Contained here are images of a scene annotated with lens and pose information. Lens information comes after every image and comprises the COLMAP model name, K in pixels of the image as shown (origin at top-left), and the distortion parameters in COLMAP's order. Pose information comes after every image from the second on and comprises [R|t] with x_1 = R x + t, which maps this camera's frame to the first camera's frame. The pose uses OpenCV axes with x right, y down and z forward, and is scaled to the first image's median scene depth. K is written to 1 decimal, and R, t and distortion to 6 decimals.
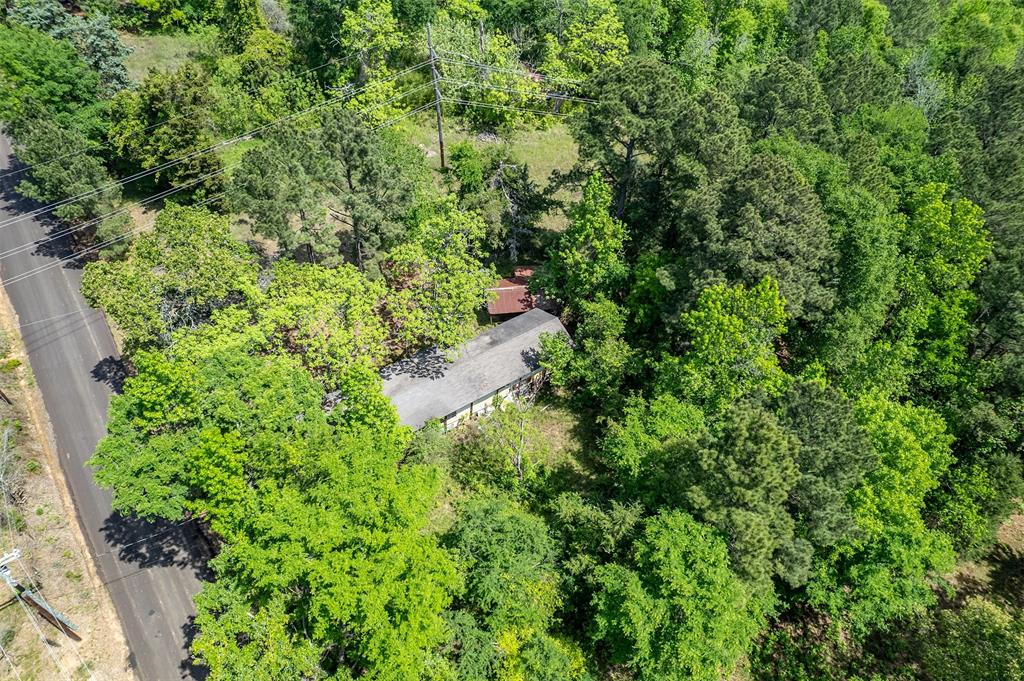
lens RADIAL K [[656.5, 0, 515.5], [0, 656.5, 343.4], [0, 0, 1]] dist [-0.040463, 0.027084]
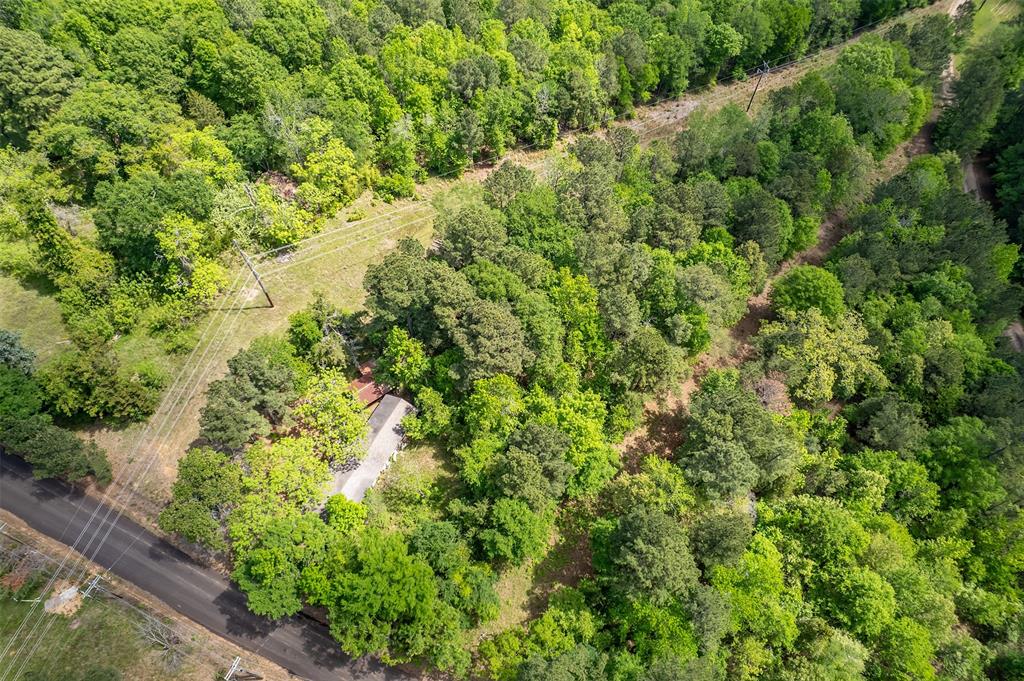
lens RADIAL K [[656.5, 0, 506.4], [0, 656.5, 344.5], [0, 0, 1]] dist [-0.040463, 0.027084]
pose [[0.882579, -0.405123, 0.238597, -0.060635], [0.352301, 0.905904, 0.234995, -0.624332], [-0.311348, -0.123343, 0.942257, -0.909697]]
